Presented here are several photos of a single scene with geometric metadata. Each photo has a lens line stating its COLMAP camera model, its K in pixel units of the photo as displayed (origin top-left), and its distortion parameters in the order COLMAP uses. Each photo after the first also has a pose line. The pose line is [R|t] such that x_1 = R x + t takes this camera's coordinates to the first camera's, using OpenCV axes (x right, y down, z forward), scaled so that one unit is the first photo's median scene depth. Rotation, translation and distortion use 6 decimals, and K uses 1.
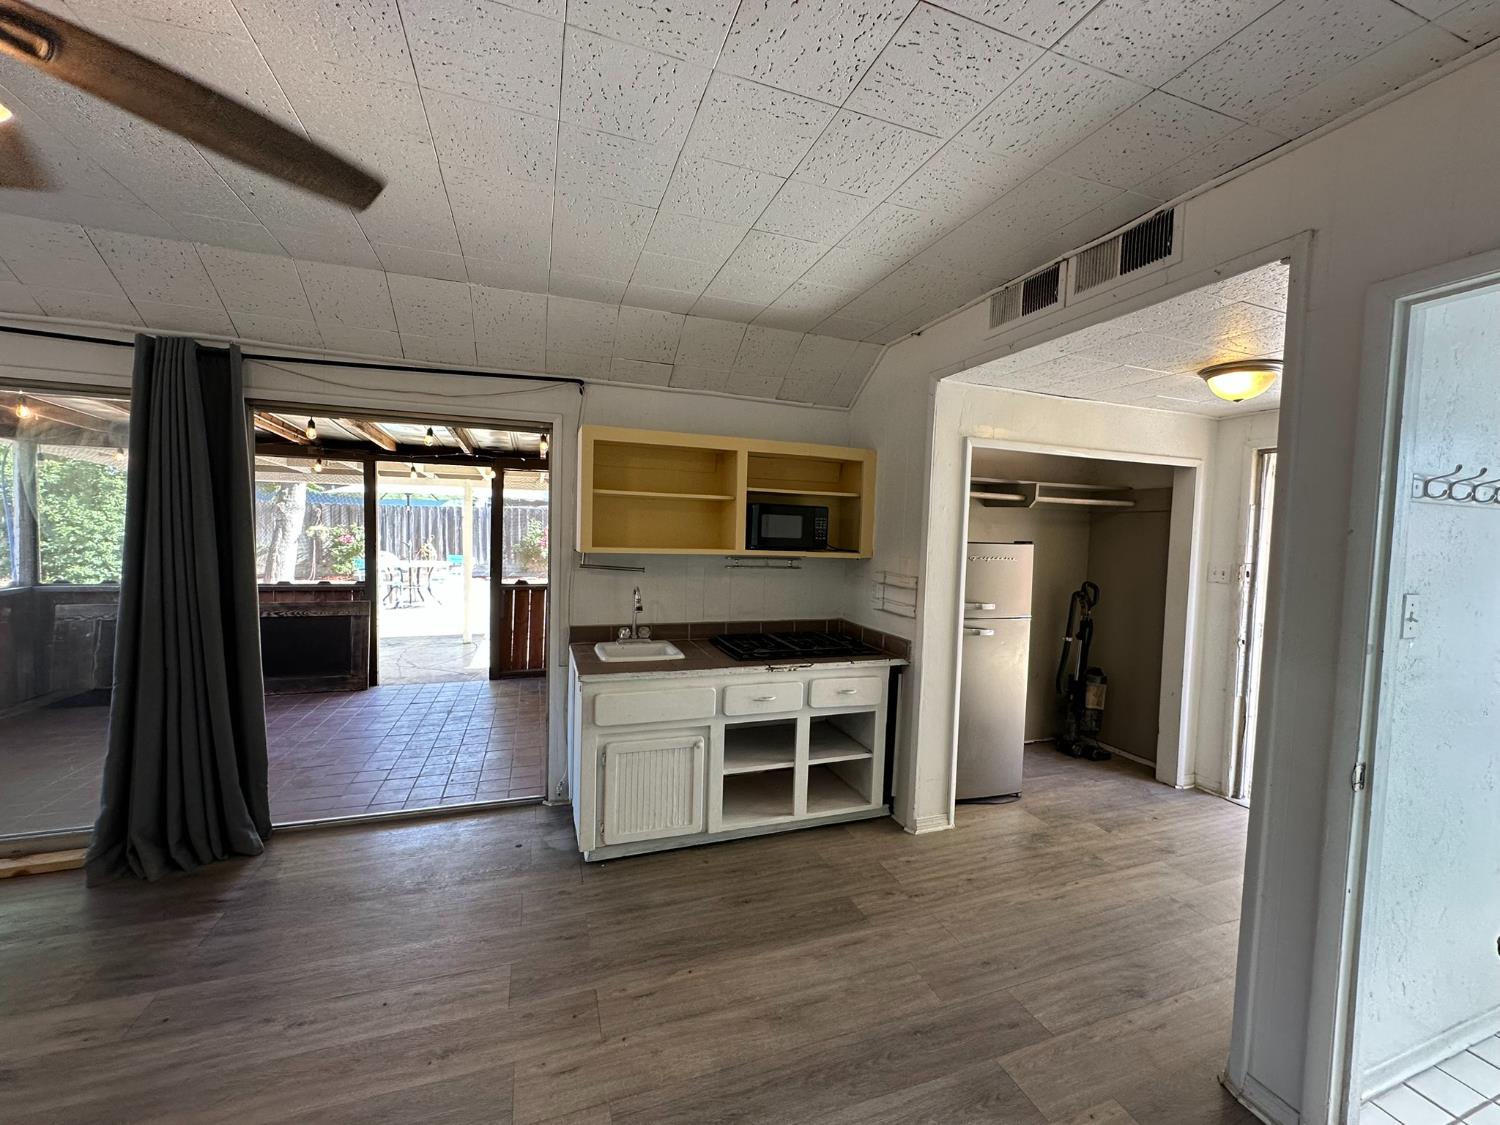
lens RADIAL K [[600.2, 0, 749.6], [0, 600.2, 561.1], [0, 0, 1]] dist [-0.002598, 0.000480]
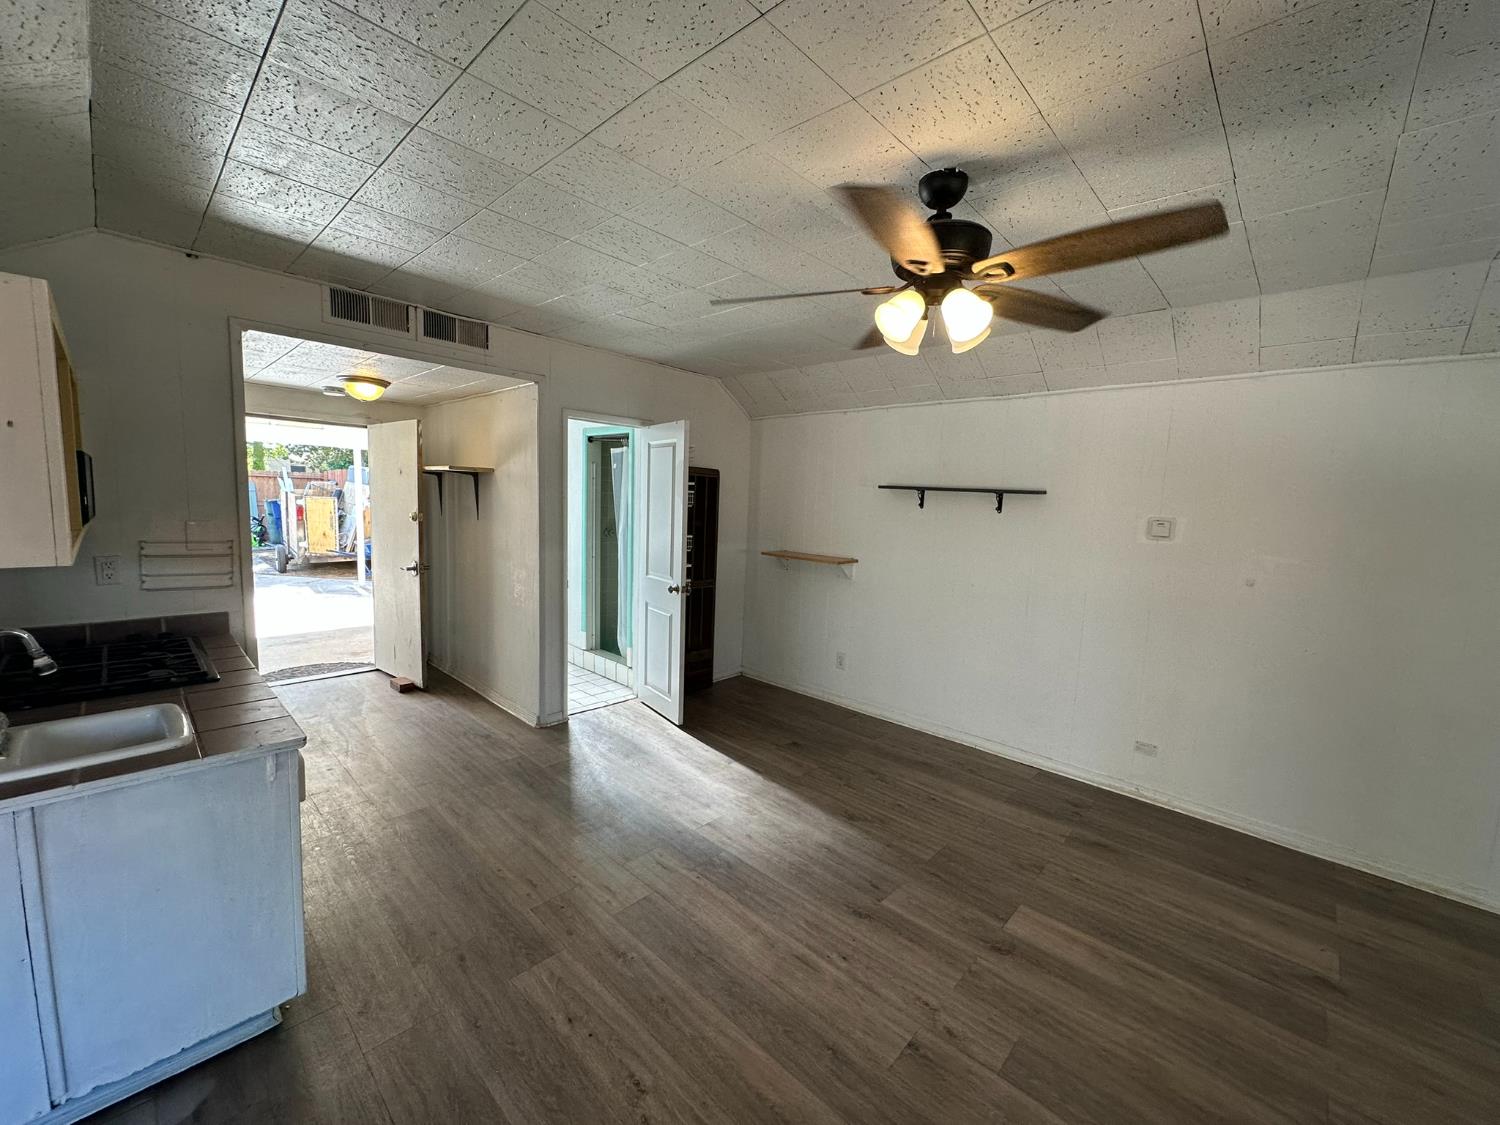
lens RADIAL K [[600.2, 0, 746.8], [0, 600.2, 566.0], [0, 0, 1]] dist [-0.002598, 0.000480]
pose [[-0.446554, -0.147490, 0.882517, -1.402531], [-0.007640, 0.986913, 0.161072, -0.141119], [-0.894724, 0.065185, -0.441837, 1.114271]]
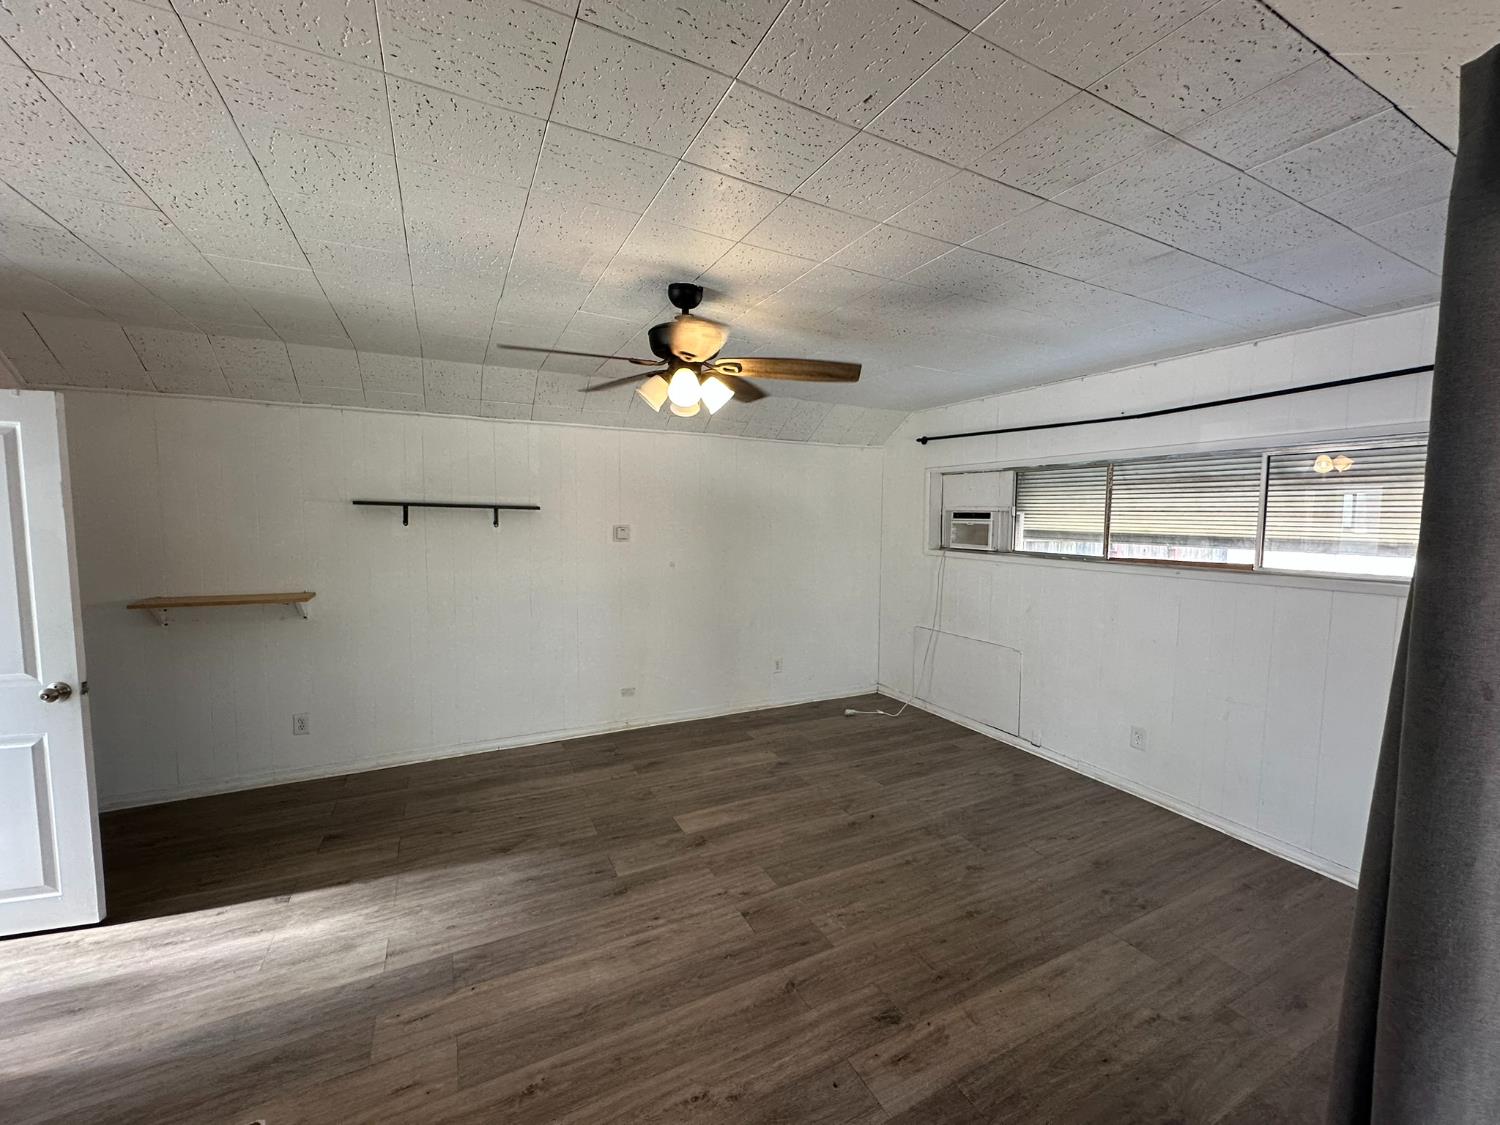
lens RADIAL K [[600.2, 0, 748.1], [0, 600.2, 593.8], [0, 0, 1]] dist [-0.002598, 0.000480]
pose [[-0.991067, -0.025314, -0.130944, -0.636885], [-0.048032, 0.983683, 0.173377, -0.176460], [0.124418, 0.178118, -0.976112, 1.669809]]
